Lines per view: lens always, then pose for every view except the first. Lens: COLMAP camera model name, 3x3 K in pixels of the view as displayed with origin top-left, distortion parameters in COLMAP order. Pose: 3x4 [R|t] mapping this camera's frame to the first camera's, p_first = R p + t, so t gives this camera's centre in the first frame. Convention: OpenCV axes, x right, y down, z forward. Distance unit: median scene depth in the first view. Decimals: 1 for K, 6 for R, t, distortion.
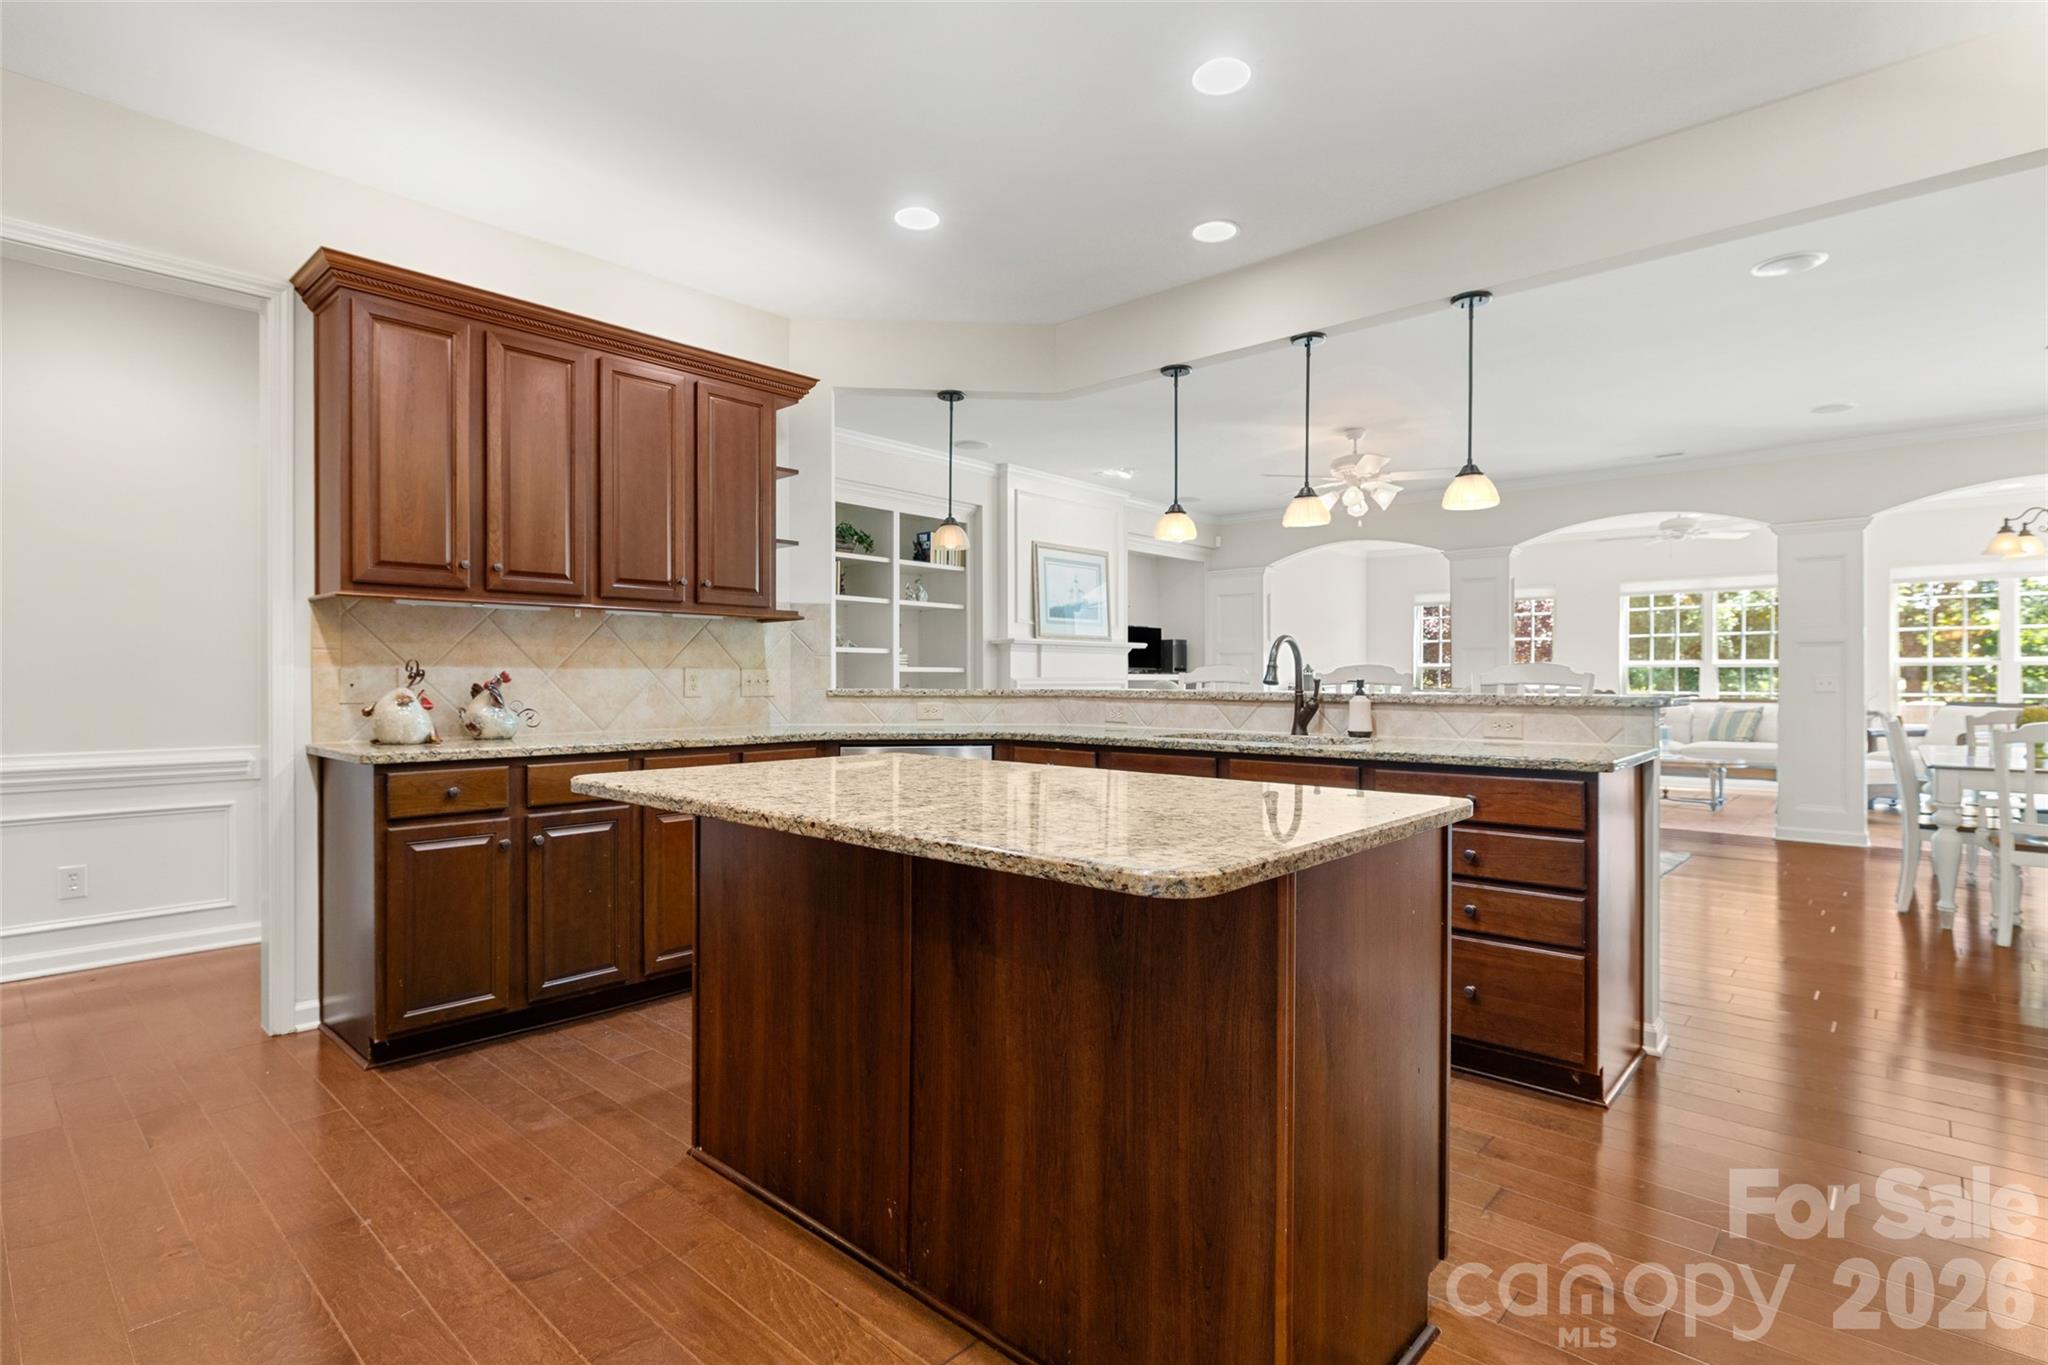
lens RADIAL K [[981.9, 0, 993.4], [0, 981.9, 692.1], [0, 0, 1]] dist [-0.009869, 0.003779]
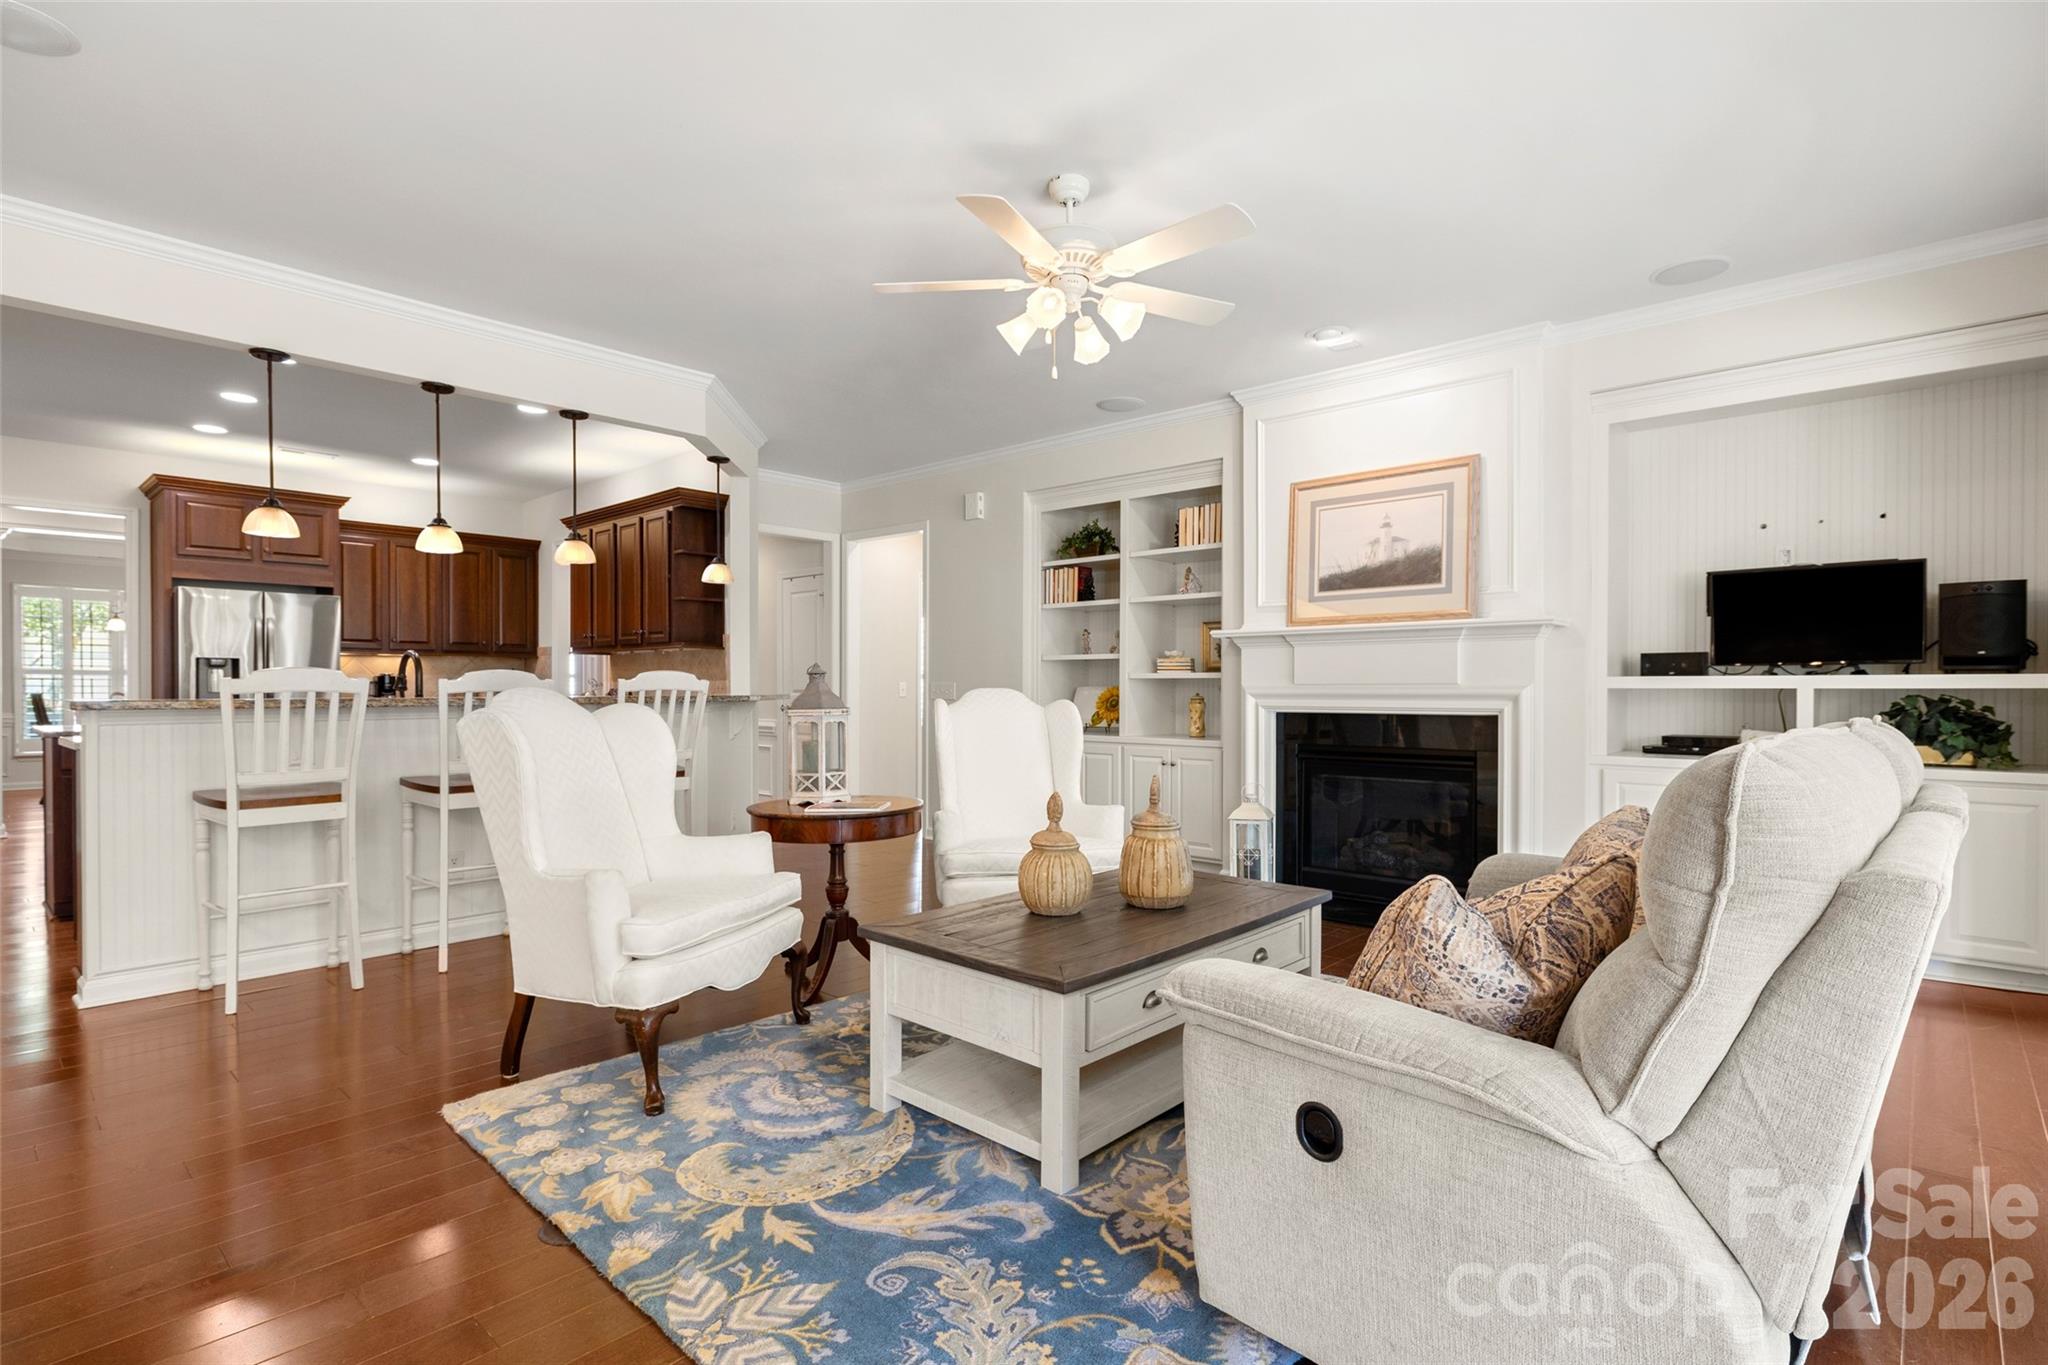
lens RADIAL K [[981.9, 0, 1021.2], [0, 981.9, 684.2], [0, 0, 1]] dist [-0.009869, 0.003779]
pose [[0.019098, -0.001401, -0.999817, 0.800604], [-0.012874, 0.999916, -0.001647, -0.013366], [0.999735, 0.012903, 0.019078, 0.897581]]
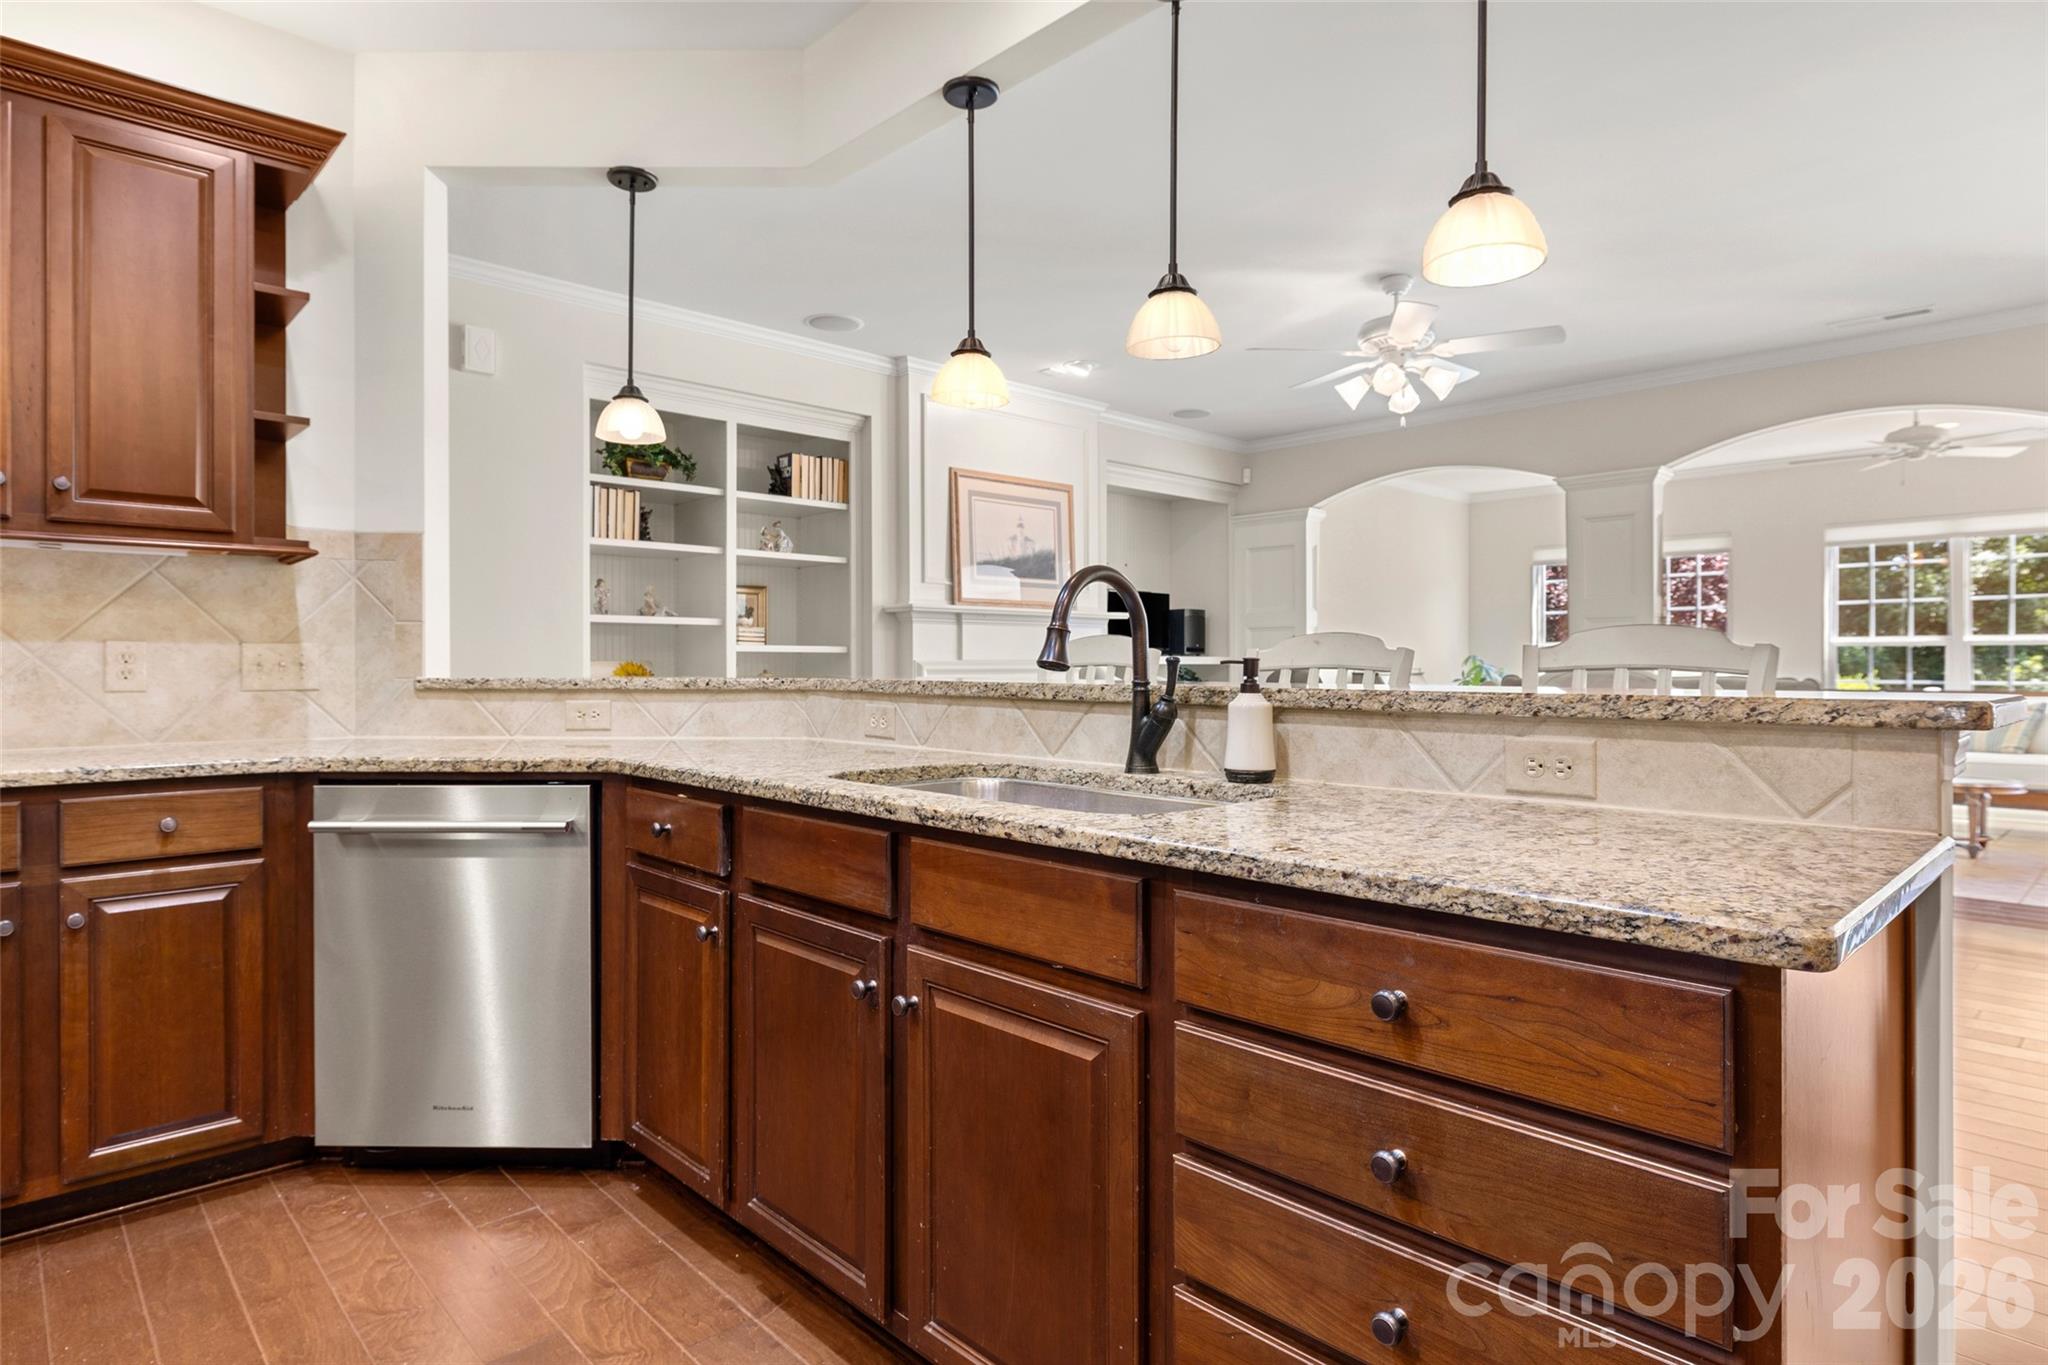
lens RADIAL K [[1106.1, 0, 992.7], [0, 1106.1, 674.5], [0, 0, 1]] dist [-0.005374, 0.002587]
pose [[0.997203, 0.000417, -0.074745, 0.145226], [-0.000762, 0.999989, -0.004586, -0.001364], [0.074742, 0.004630, 0.997192, 0.232455]]
